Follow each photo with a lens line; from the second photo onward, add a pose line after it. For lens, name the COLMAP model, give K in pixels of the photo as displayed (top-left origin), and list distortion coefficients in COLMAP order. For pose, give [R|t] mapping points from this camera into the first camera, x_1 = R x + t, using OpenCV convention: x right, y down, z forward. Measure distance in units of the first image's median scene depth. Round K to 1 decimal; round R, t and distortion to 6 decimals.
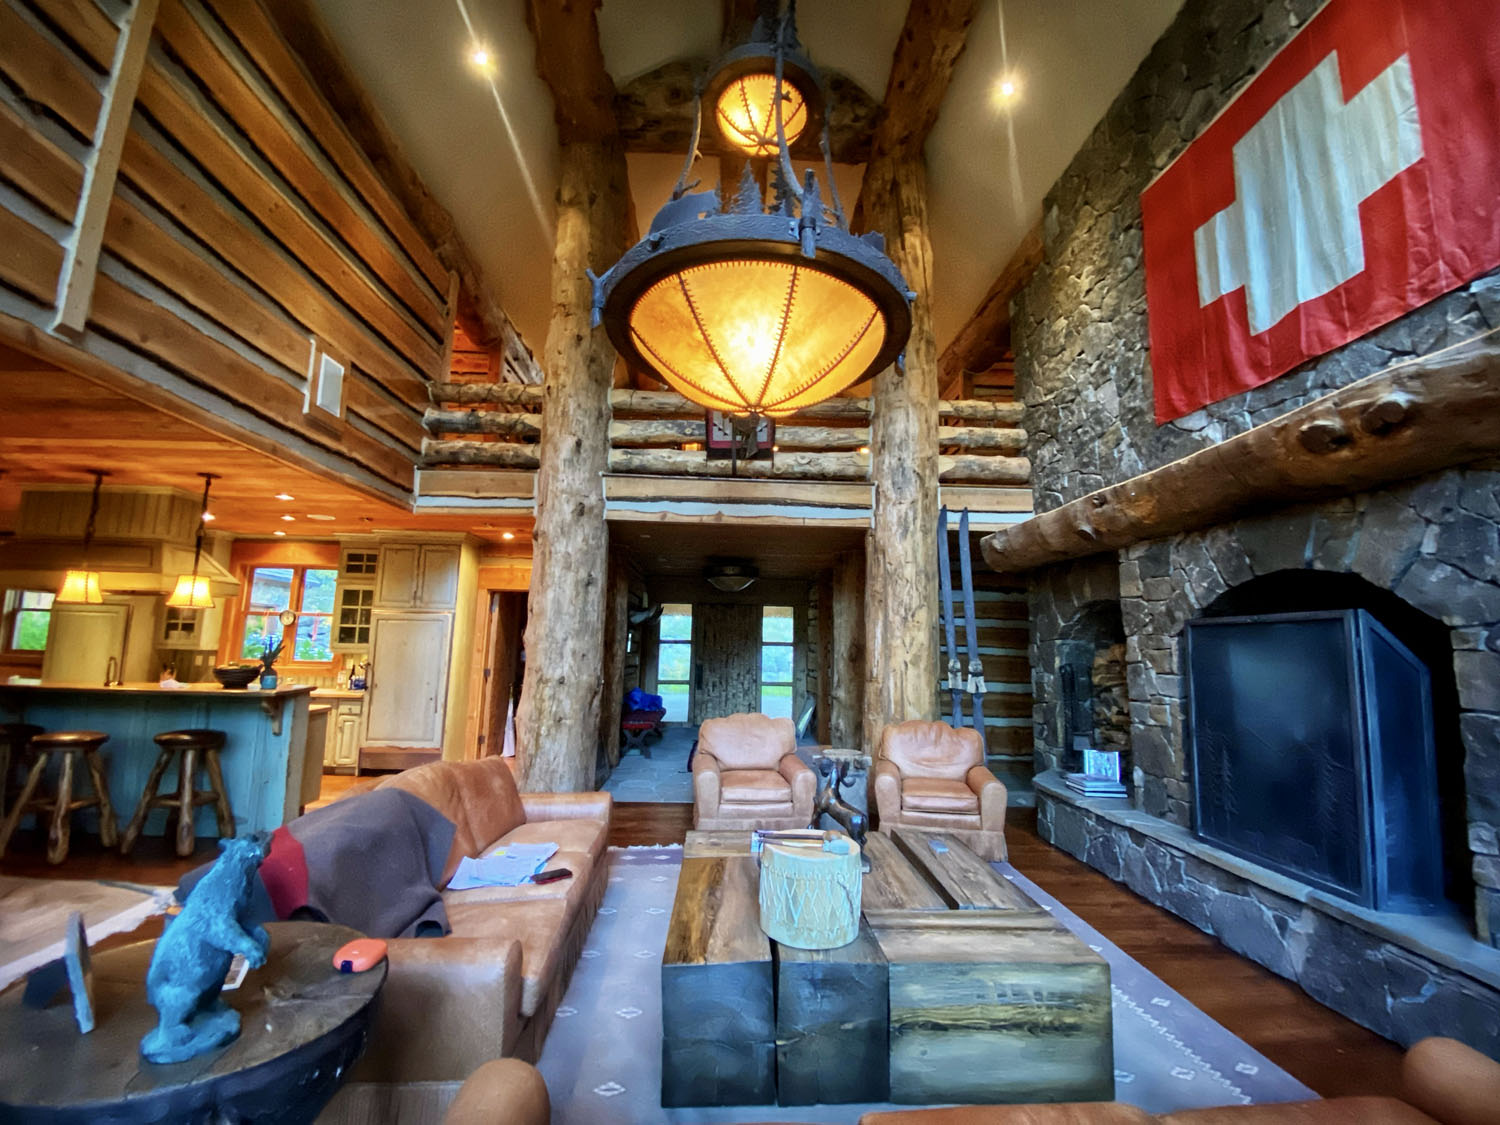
lens RADIAL K [[611.2, 0, 755.6], [0, 611.2, 561.9], [0, 0, 1]] dist [0.071505, -0.052138]
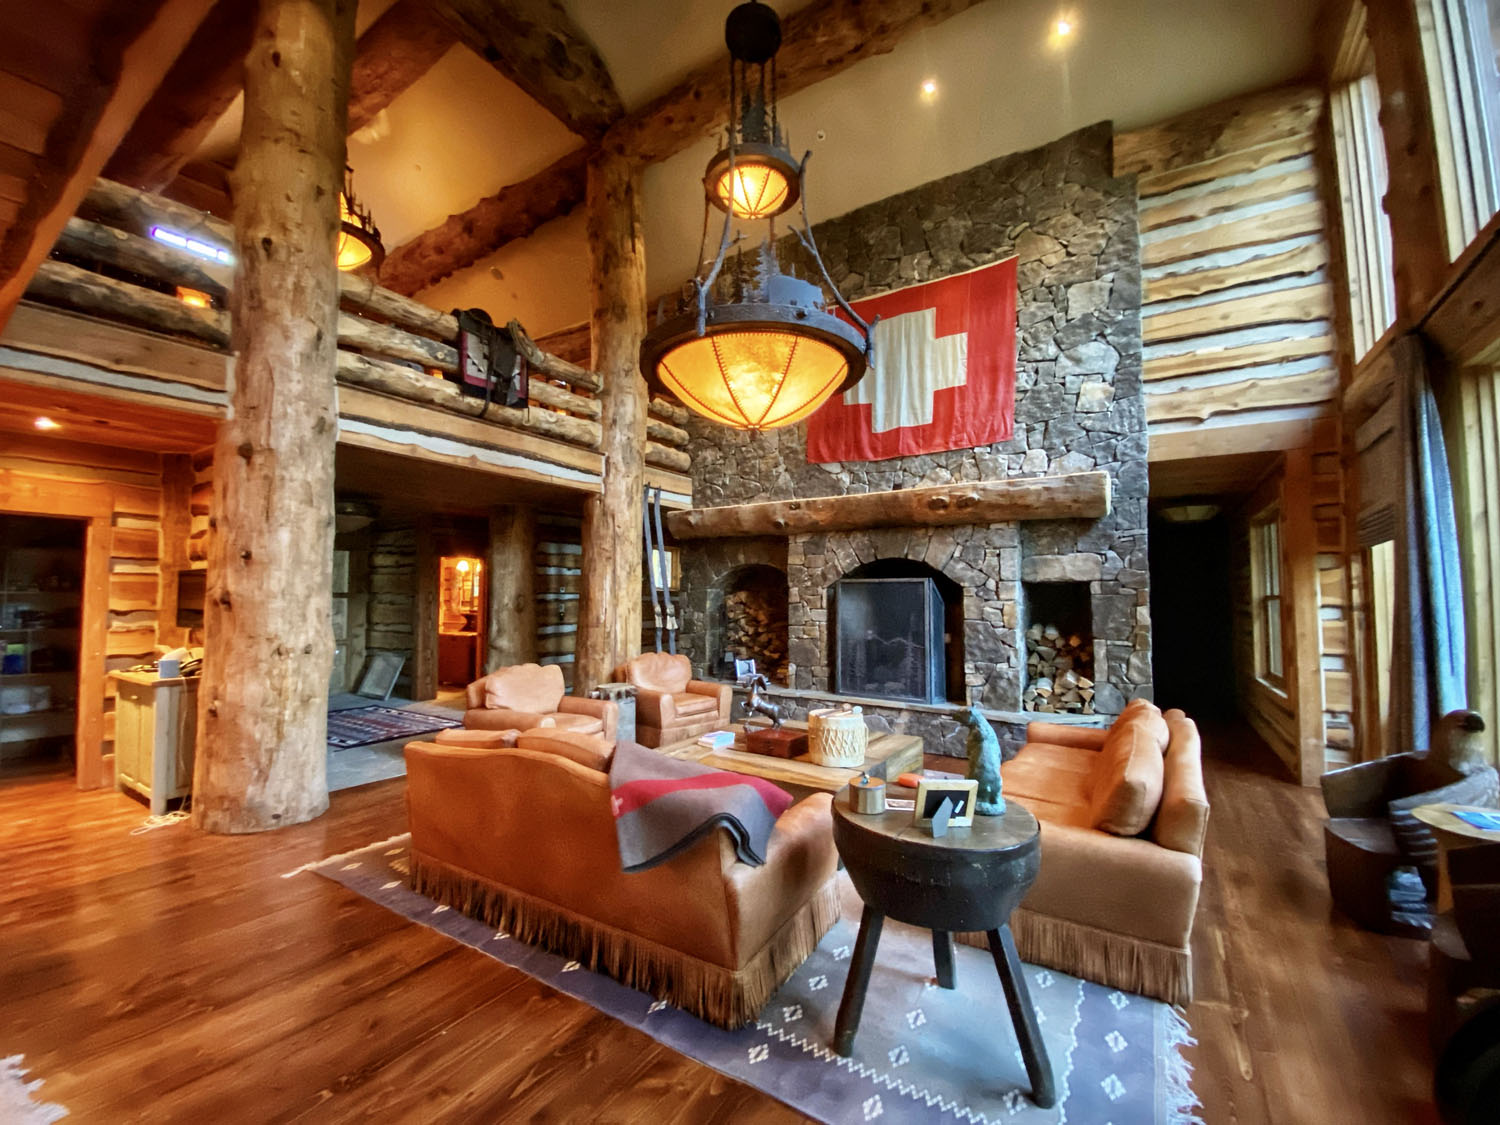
lens RADIAL K [[611.2, 0, 755.6], [0, 611.2, 561.9], [0, 0, 1]] dist [0.071505, -0.052138]
pose [[0.575576, 0.027376, 0.817290, -0.623622], [-0.102745, 0.993940, 0.039065, -0.003309], [-0.811268, -0.106458, 0.574900, 0.109470]]
